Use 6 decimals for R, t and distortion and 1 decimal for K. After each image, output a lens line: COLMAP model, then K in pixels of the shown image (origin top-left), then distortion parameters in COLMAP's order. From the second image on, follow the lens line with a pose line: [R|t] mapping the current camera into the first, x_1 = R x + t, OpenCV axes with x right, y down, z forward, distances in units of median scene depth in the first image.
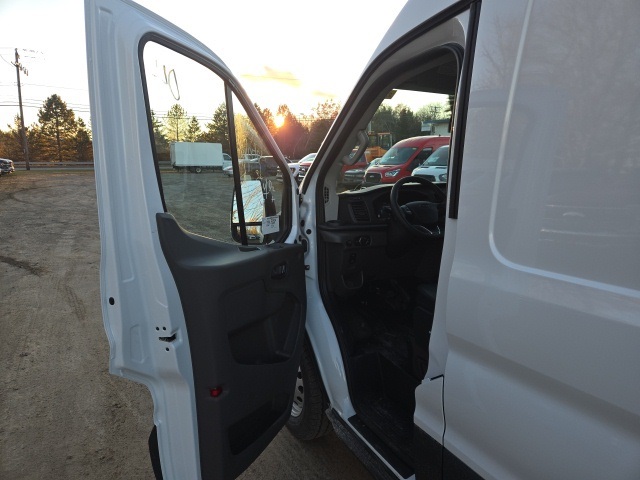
lens RADIAL K [[419.2, 0, 321.4], [0, 419.2, 238.6], [0, 0, 1]] dist [0.041036, 0.000797]
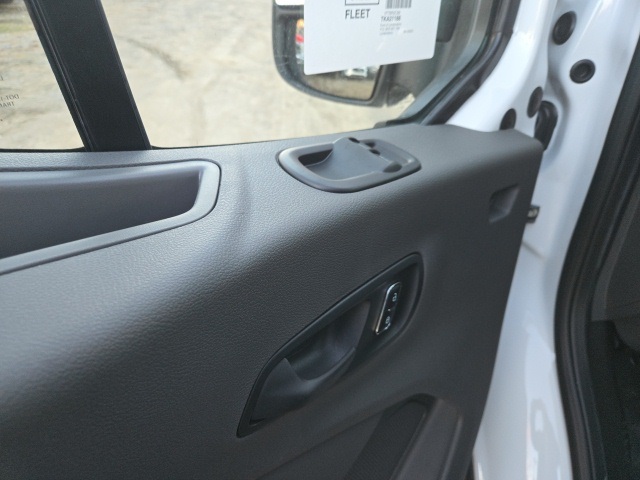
lens RADIAL K [[439.8, 0, 322.5], [0, 439.8, 242.0], [0, 0, 1]] dist [0.061500, -0.022755]
pose [[0.906010, 0.245805, -0.344567, -0.026238], [-0.093229, 0.909987, 0.404020, -0.008984], [0.412862, -0.333922, 0.847373, 0.366466]]
